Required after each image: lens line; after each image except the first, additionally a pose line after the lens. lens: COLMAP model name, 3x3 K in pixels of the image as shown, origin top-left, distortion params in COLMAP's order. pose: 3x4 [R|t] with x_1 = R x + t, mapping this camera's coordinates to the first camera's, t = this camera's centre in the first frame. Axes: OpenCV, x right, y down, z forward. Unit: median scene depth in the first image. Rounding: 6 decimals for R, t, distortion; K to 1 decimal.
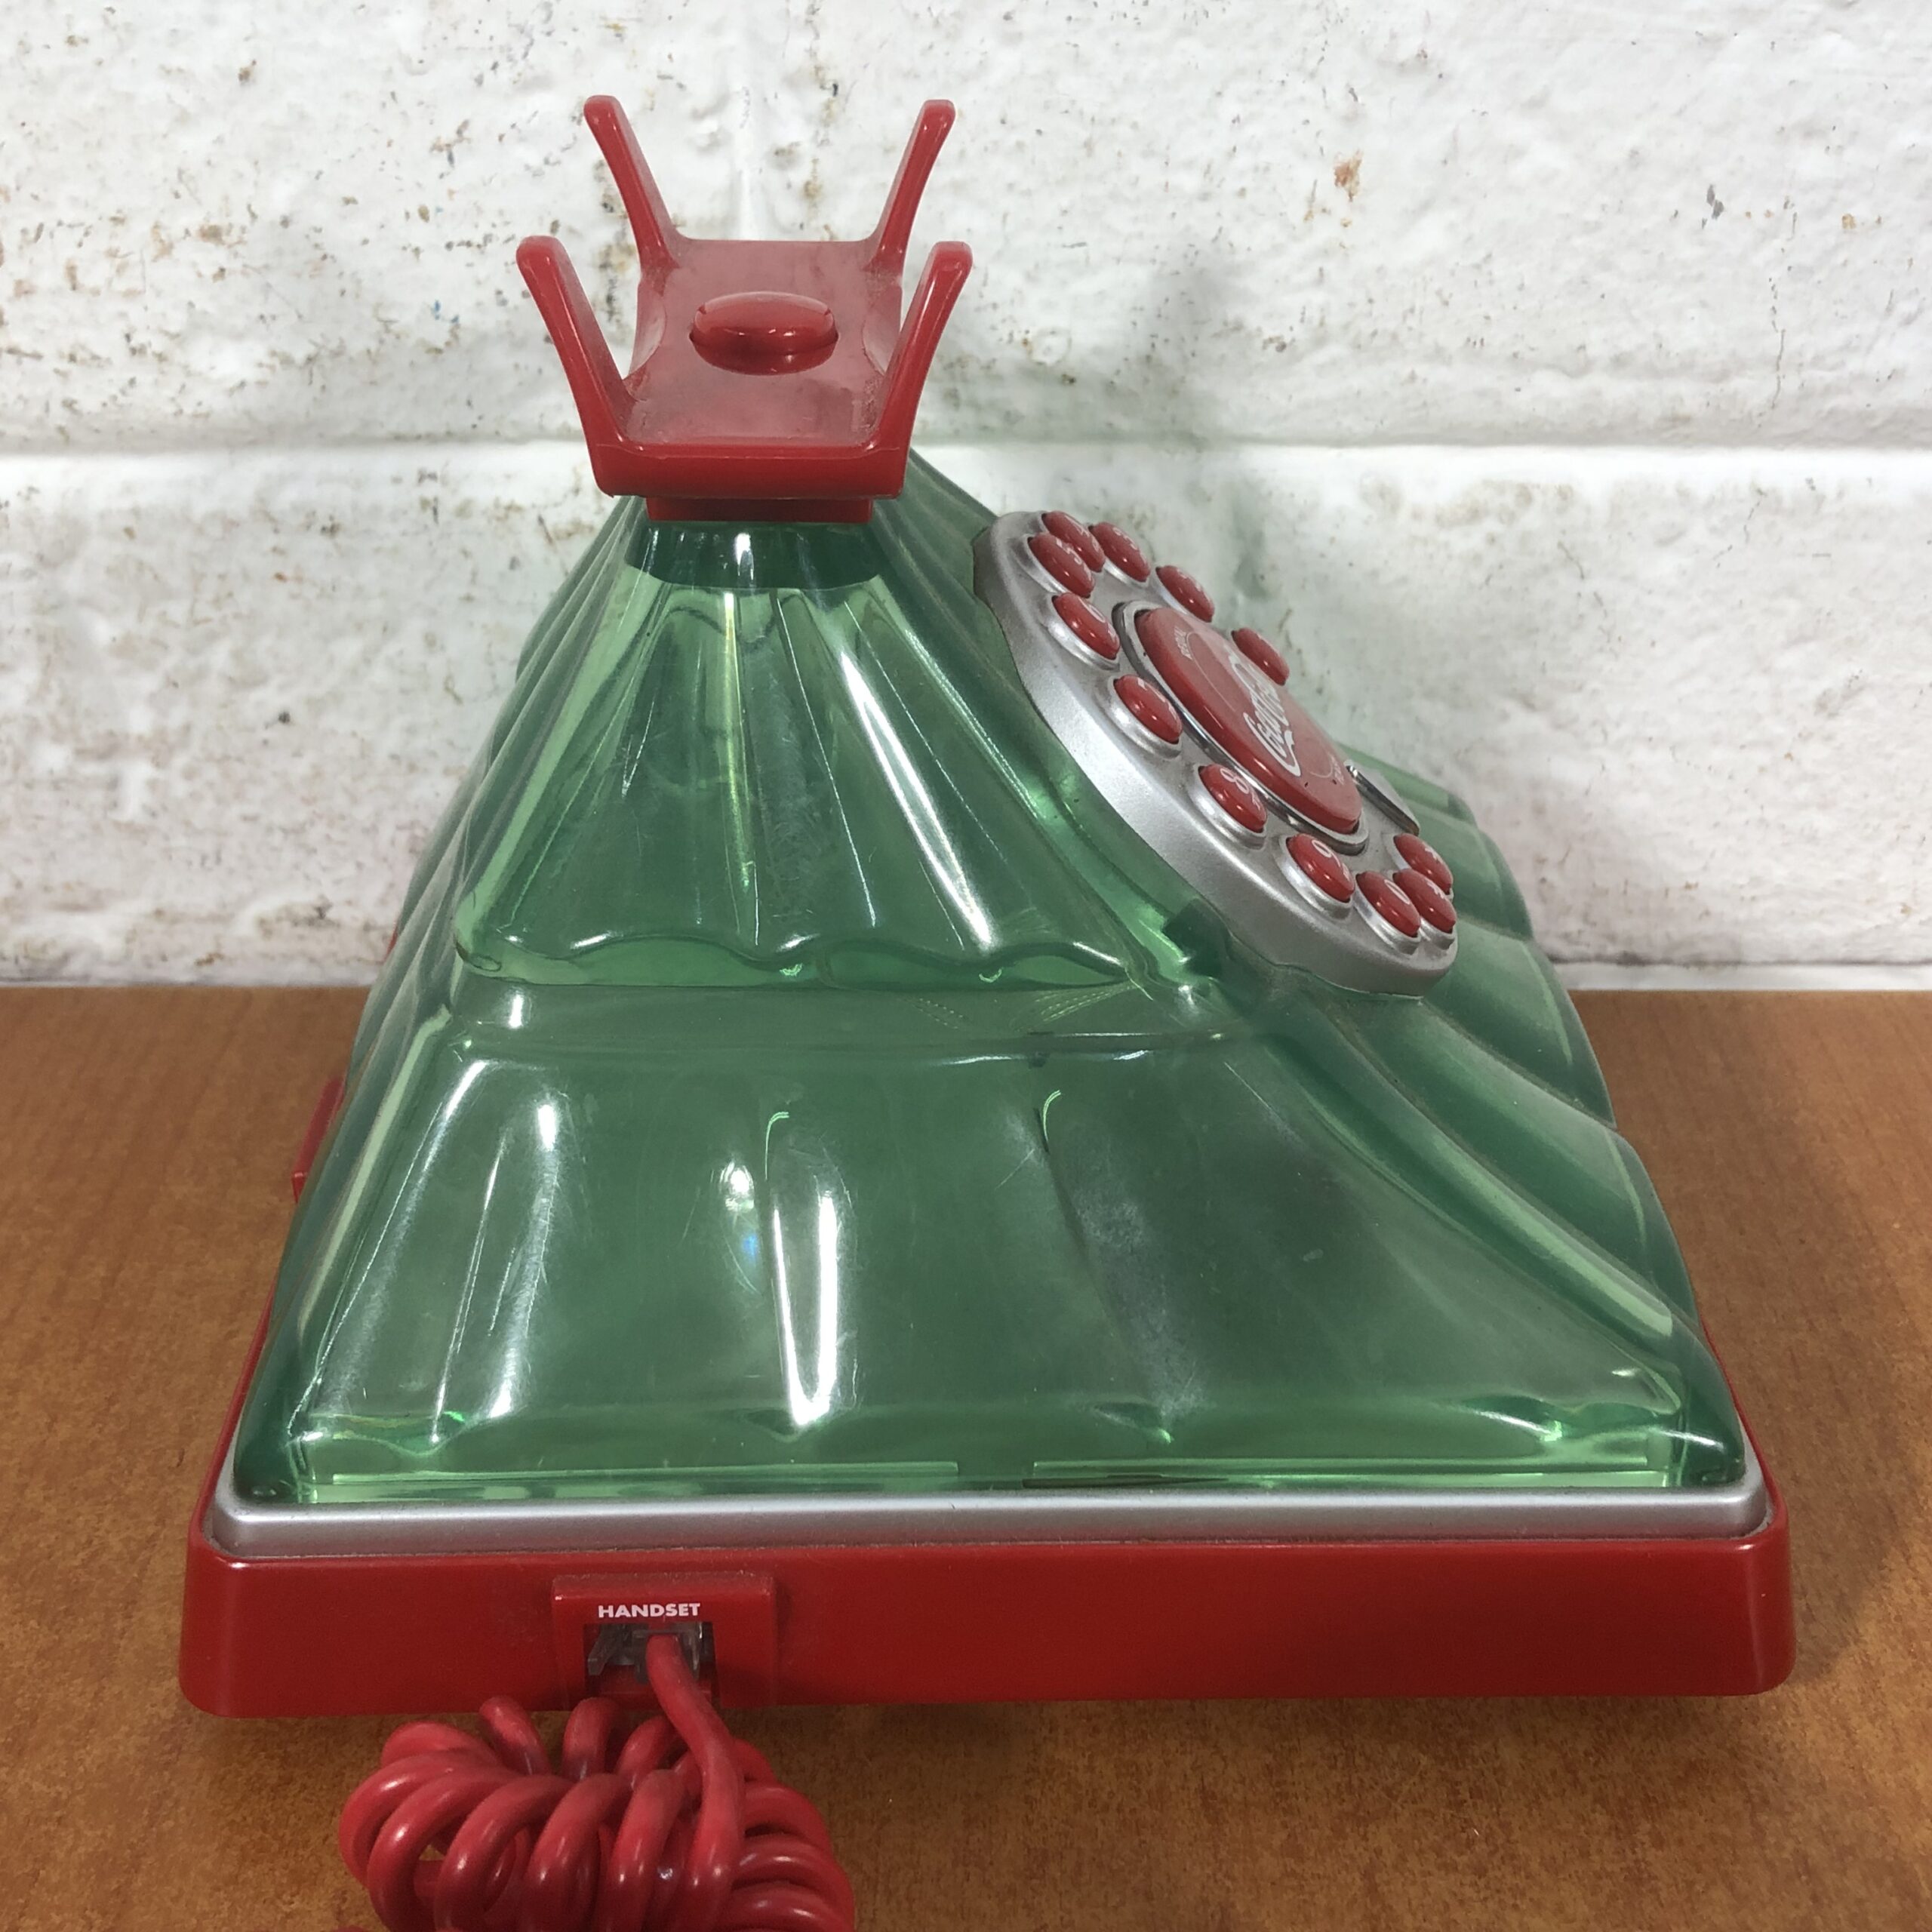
lens RADIAL K [[2515.7, 0, 987.6], [0, 2515.7, 999.7], [0, 0, 1]] dist [0.003201, 0.000000]
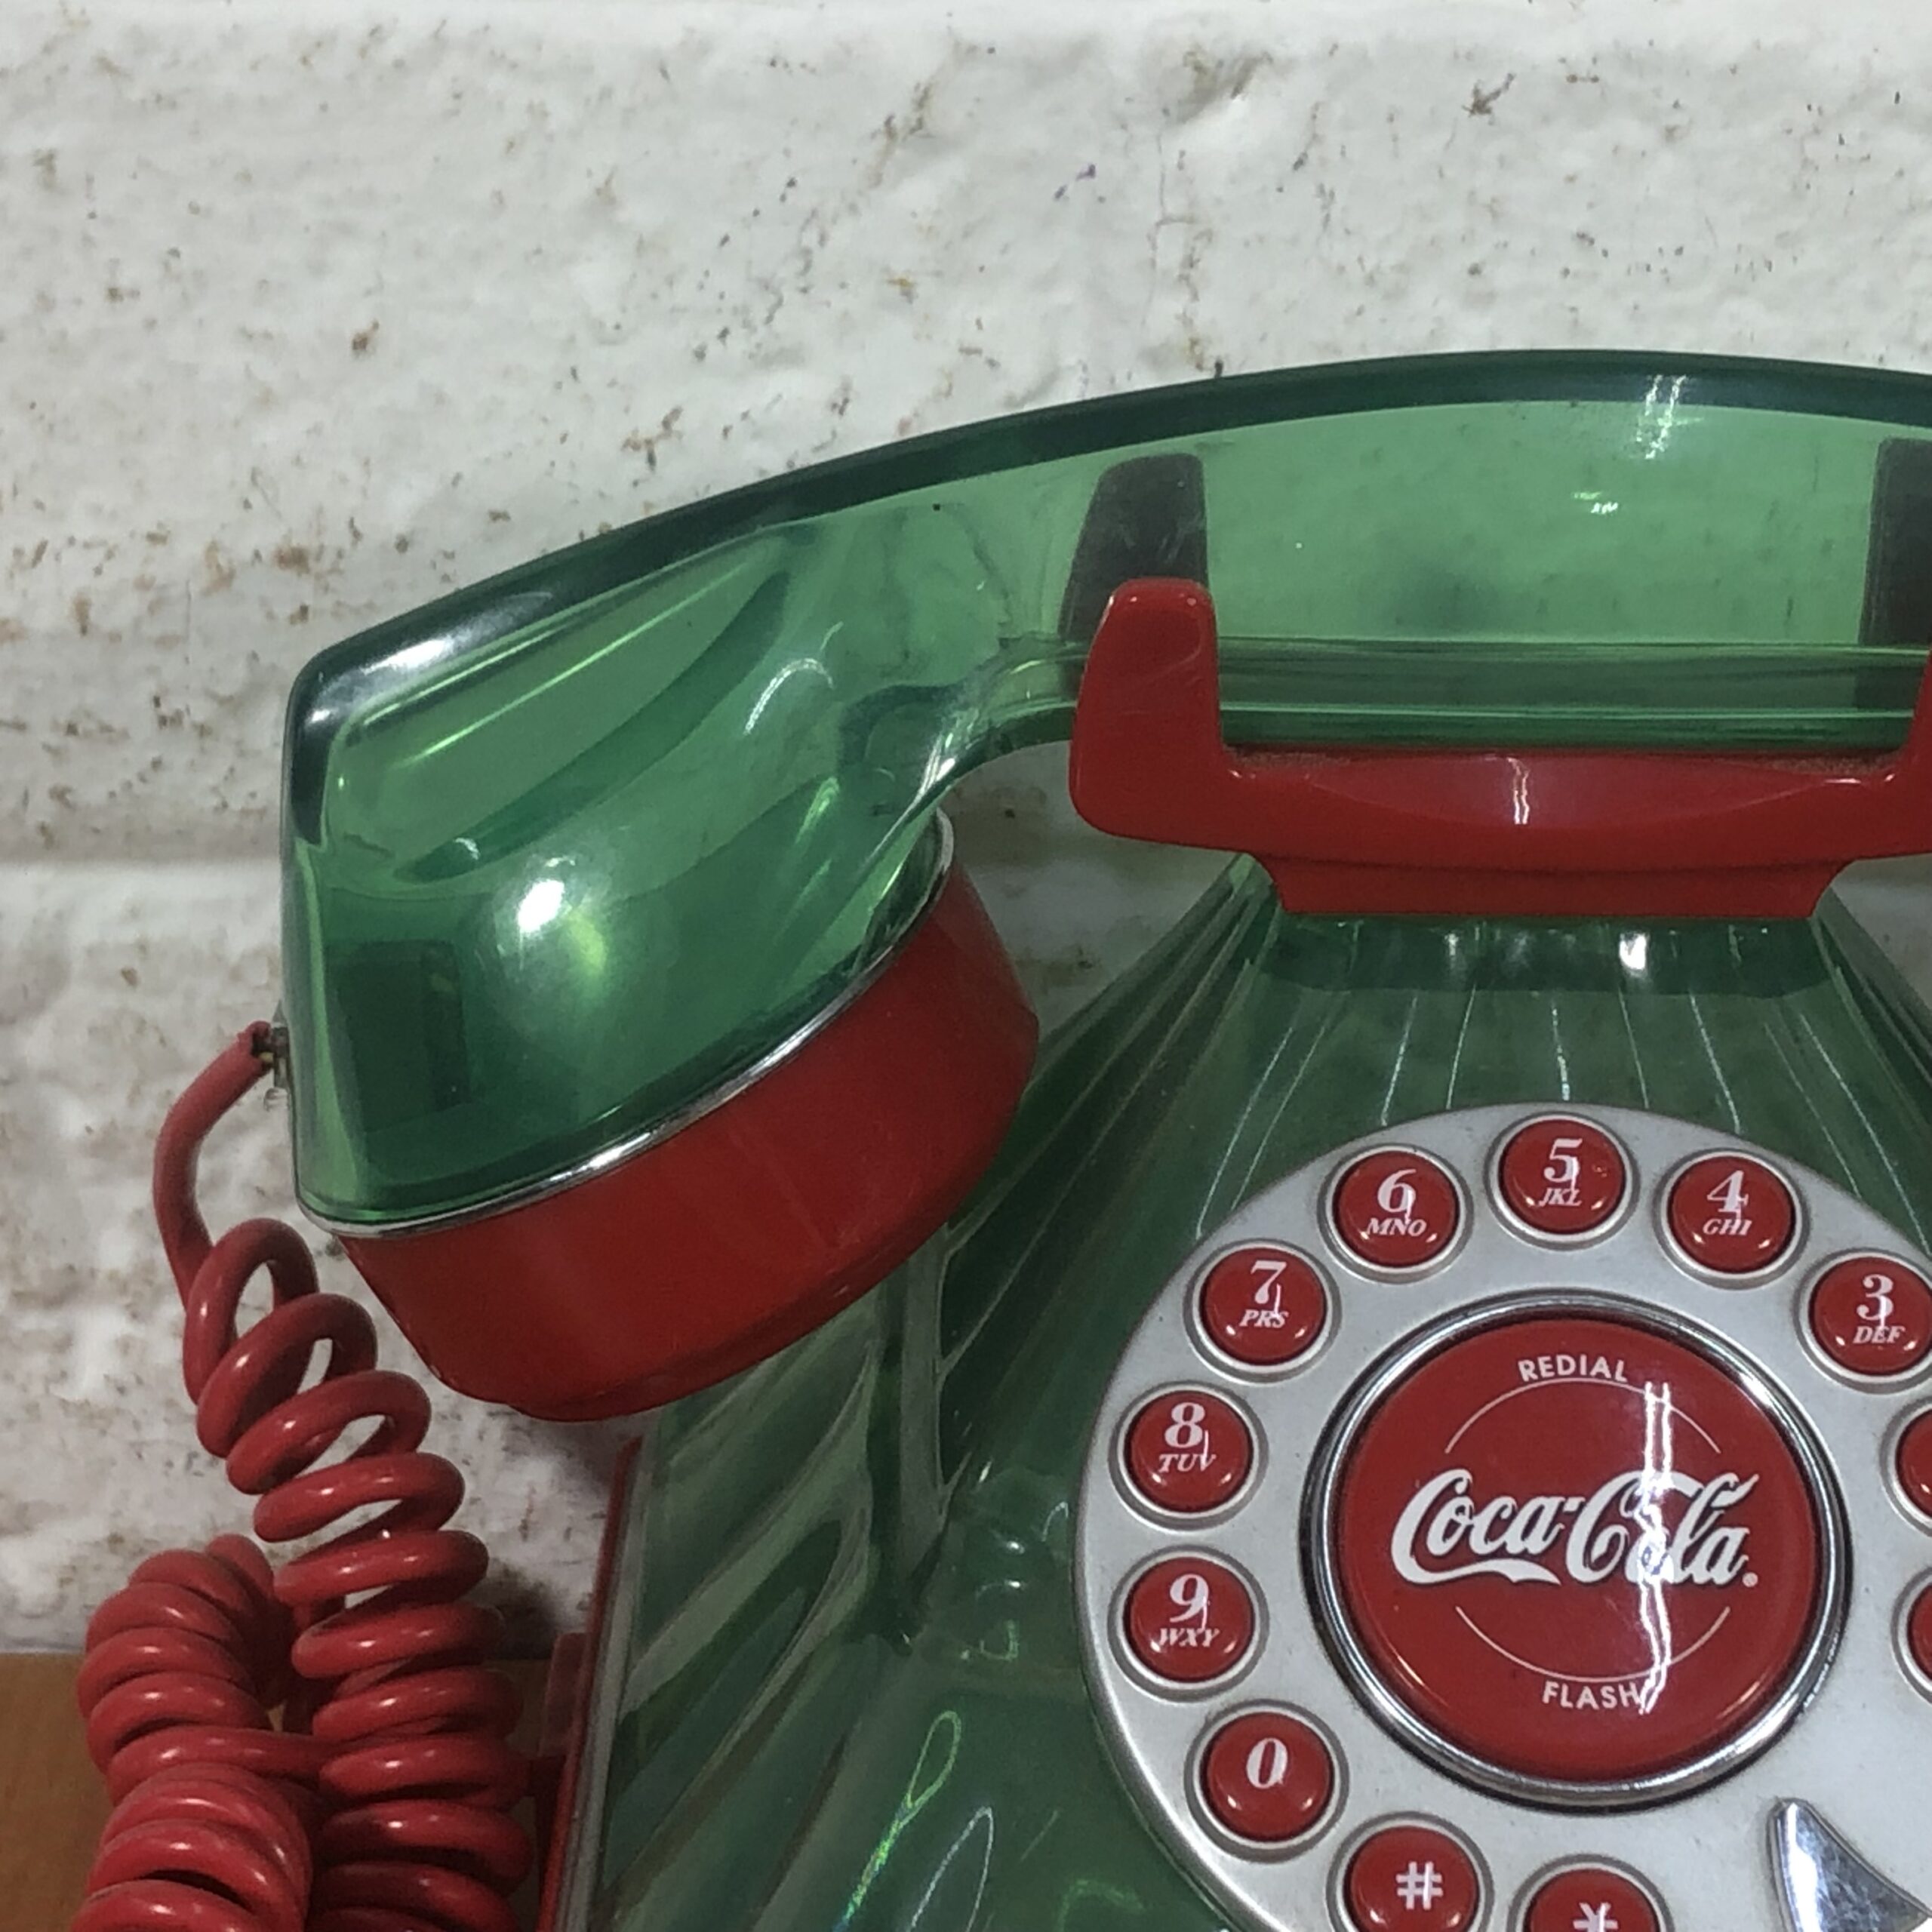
lens RADIAL K [[4897.2, 0, 954.3], [0, 4897.2, 953.7], [0, 0, 1]] dist [0.167585, 0.000000]
pose [[0.999317, 0.014138, -0.034132, -0.083620], [-0.017792, 0.993853, -0.109270, -0.056757], [0.032377, 0.109802, 0.993426, -0.305940]]
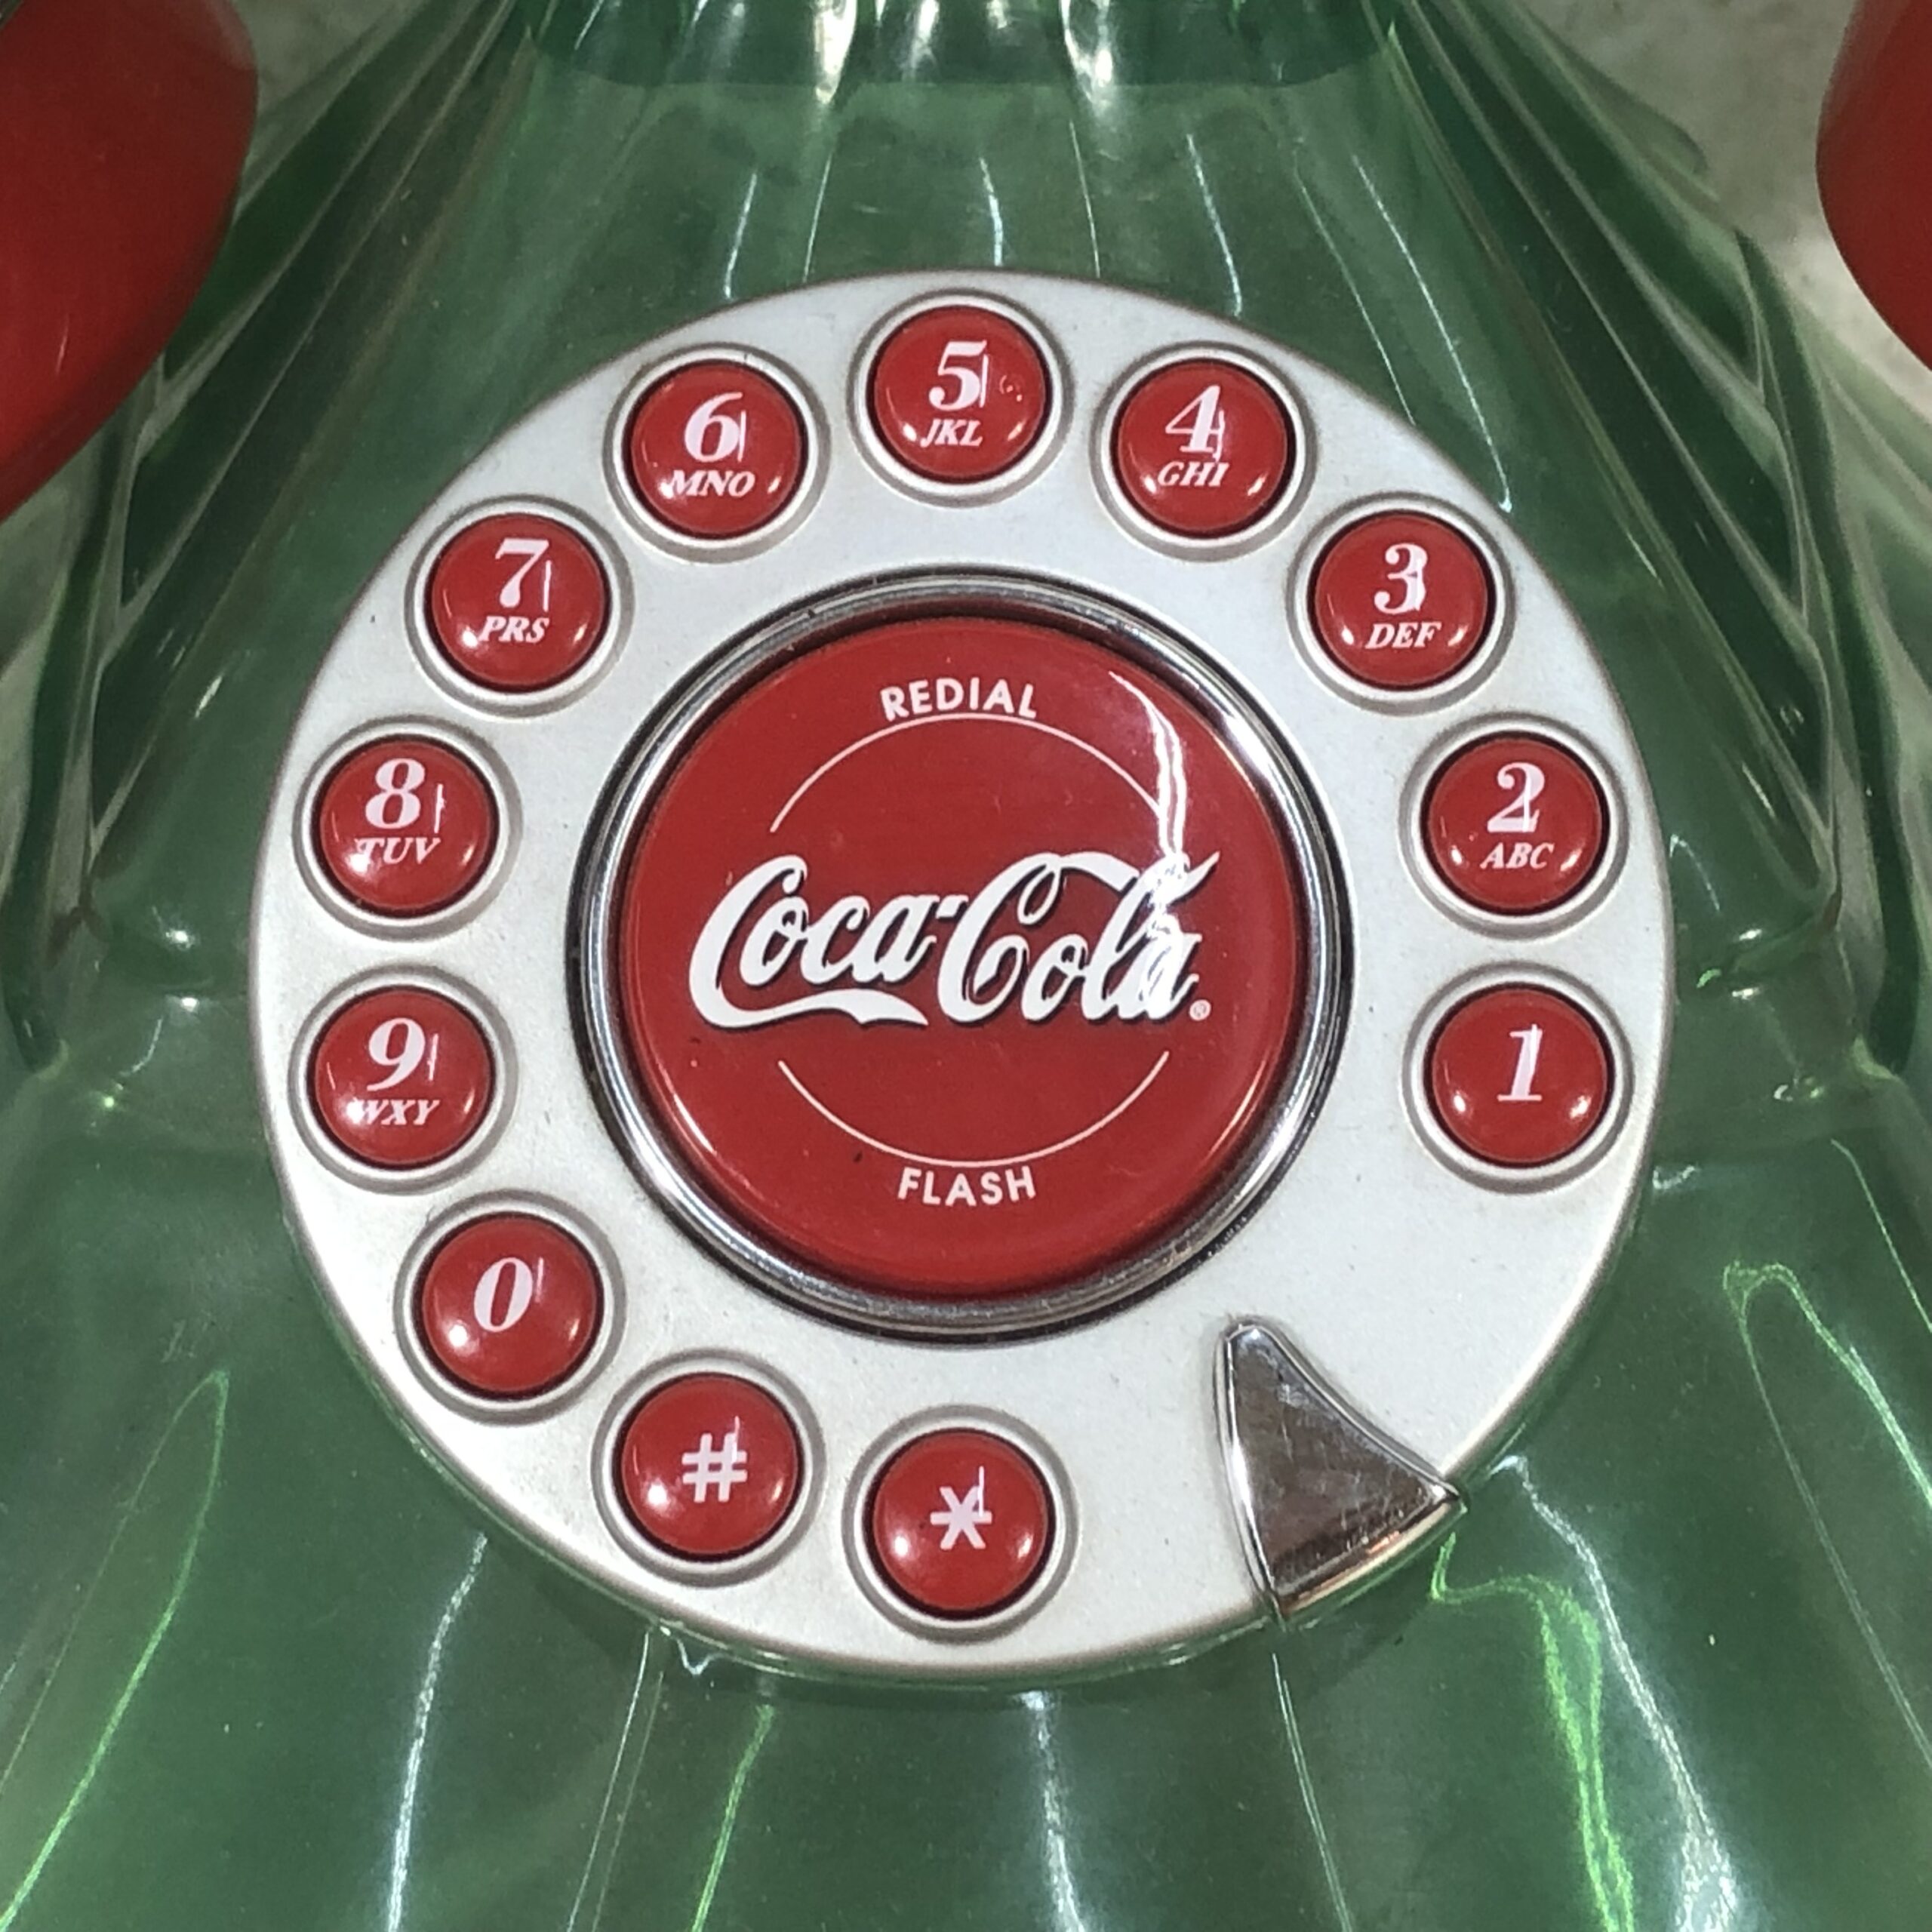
lens RADIAL K [[4897.2, 0, 981.8], [0, 4897.2, 912.5], [0, 0, 1]] dist [0.167585, 0.000000]
pose [[0.999855, 0.003292, -0.016708, 0.033676], [0.000108, 0.979893, 0.199523, -0.203916], [0.017029, -0.199496, 0.979751, 0.055119]]
